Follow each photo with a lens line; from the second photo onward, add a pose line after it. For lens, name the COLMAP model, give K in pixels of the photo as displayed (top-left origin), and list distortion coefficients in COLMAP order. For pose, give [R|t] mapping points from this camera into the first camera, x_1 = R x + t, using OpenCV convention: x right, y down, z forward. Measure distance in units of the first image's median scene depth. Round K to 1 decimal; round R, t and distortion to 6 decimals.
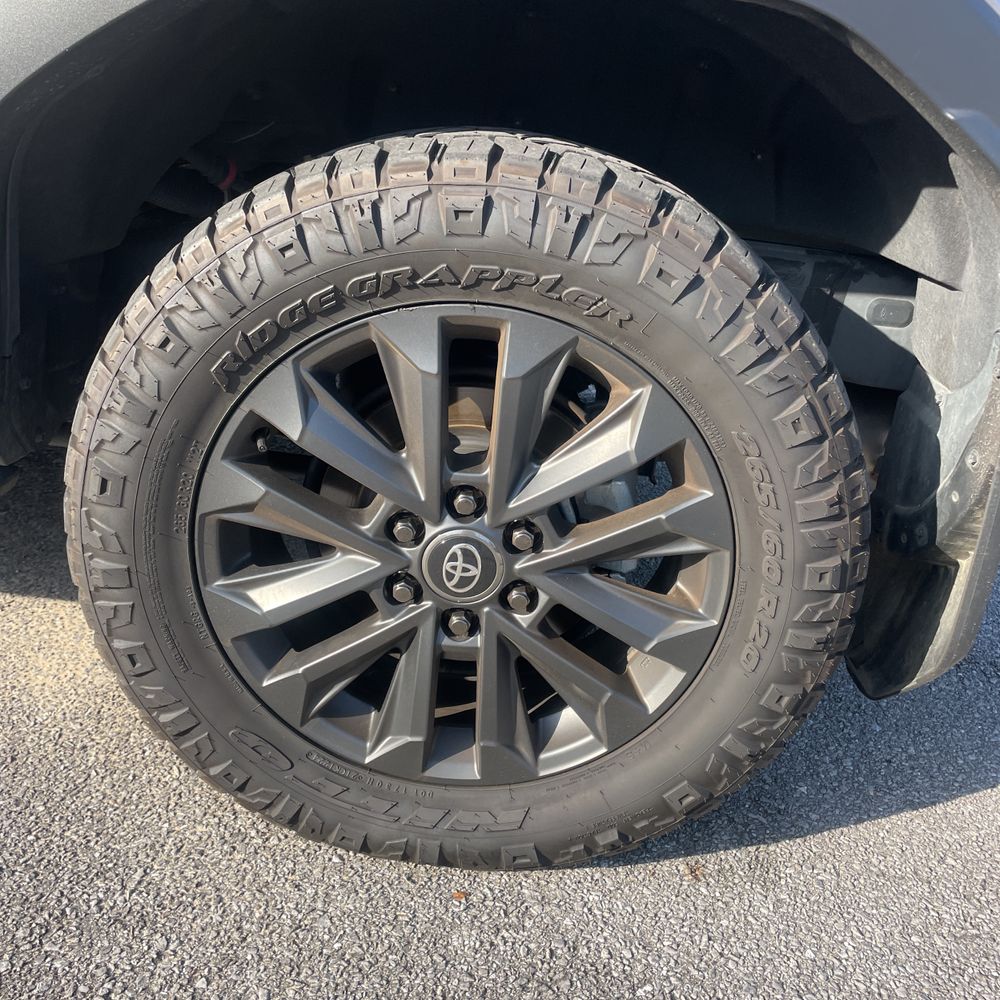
lens RADIAL K [[1002.0, 0, 507.0], [0, 1002.0, 483.2], [0, 0, 1]] dist [0.093669, -0.115654]
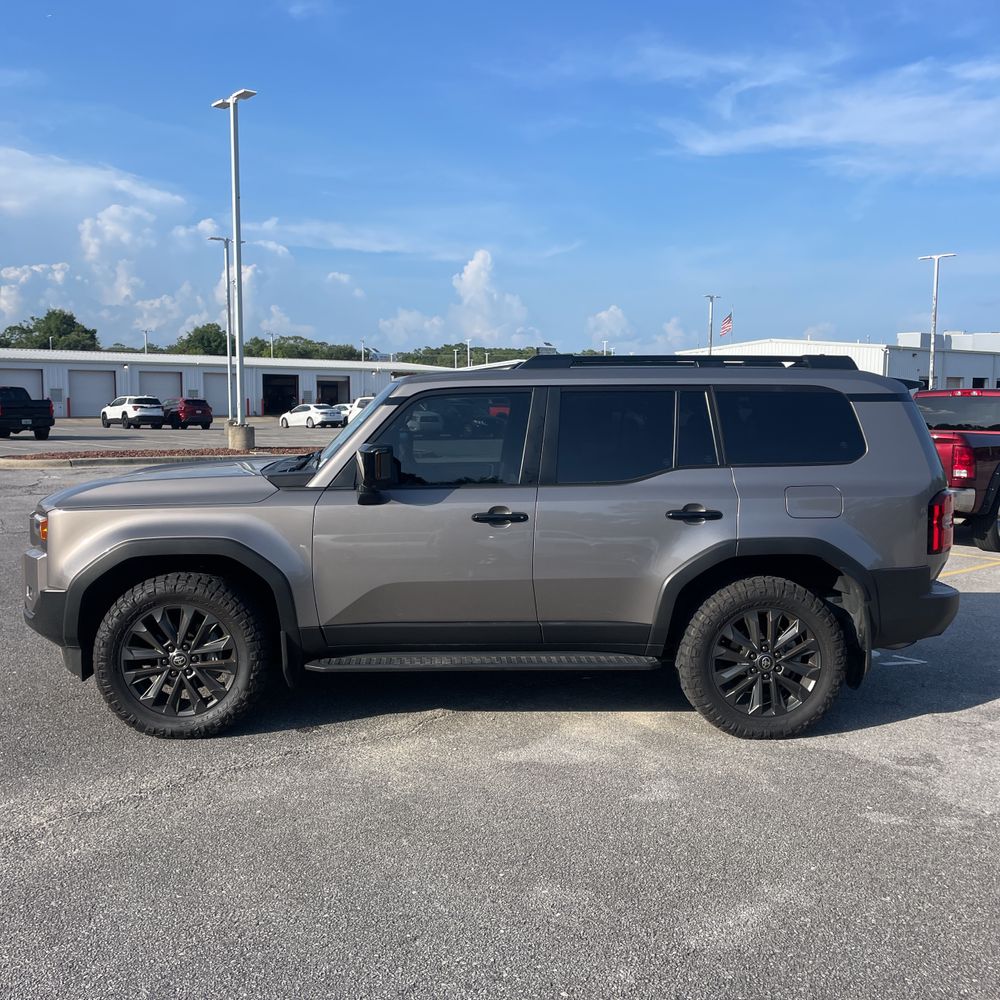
lens RADIAL K [[1011.2, 0, 494.9], [0, 1011.2, 482.1], [0, 0, 1]] dist [0.092766, -0.111349]
pose [[0.990006, -0.119798, 0.074403, -1.584041], [0.136634, 0.945429, -0.295797, 0.531408], [-0.034907, 0.303007, 0.952349, -3.852158]]
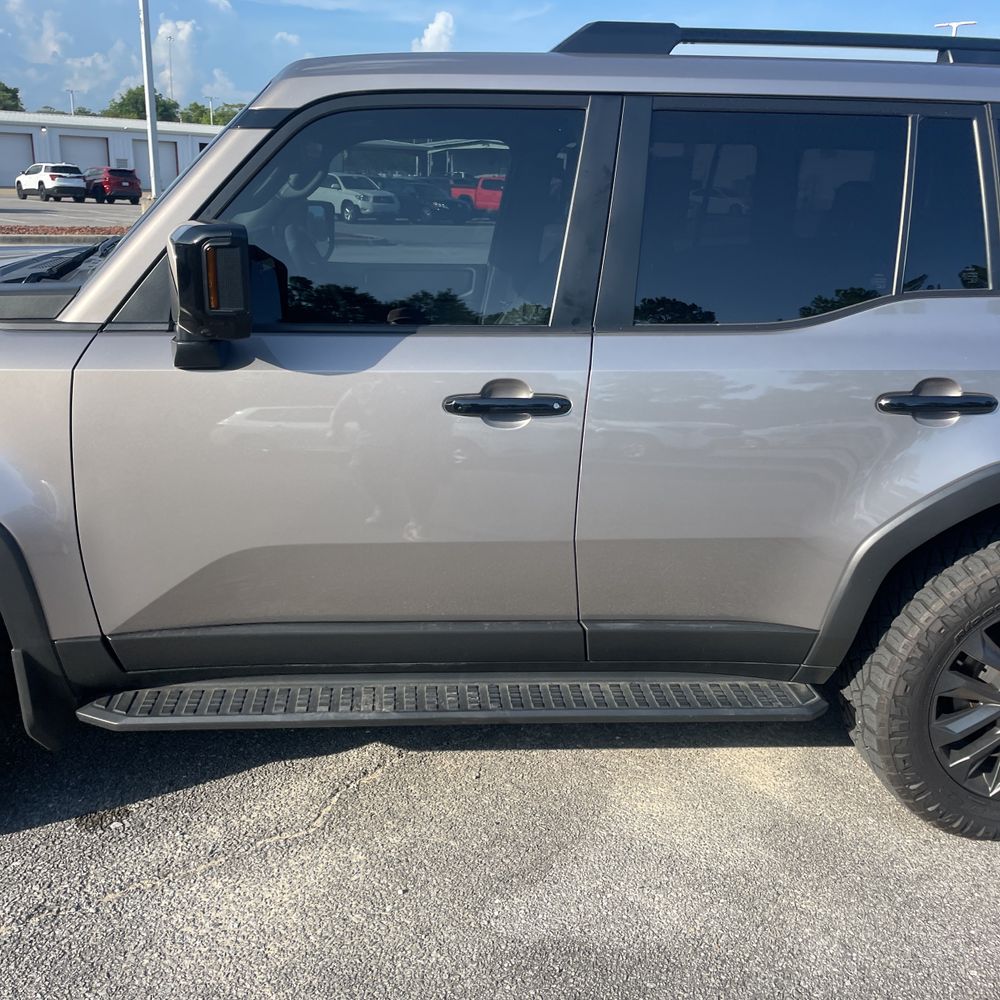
lens RADIAL K [[1006.4, 0, 498.4], [0, 1006.4, 483.9], [0, 0, 1]] dist [0.097681, -0.151522]
pose [[0.988421, -0.118501, 0.094774, -1.460179], [0.127016, 0.987853, -0.089518, -0.368870], [-0.083014, 0.100519, 0.991466, -1.320618]]
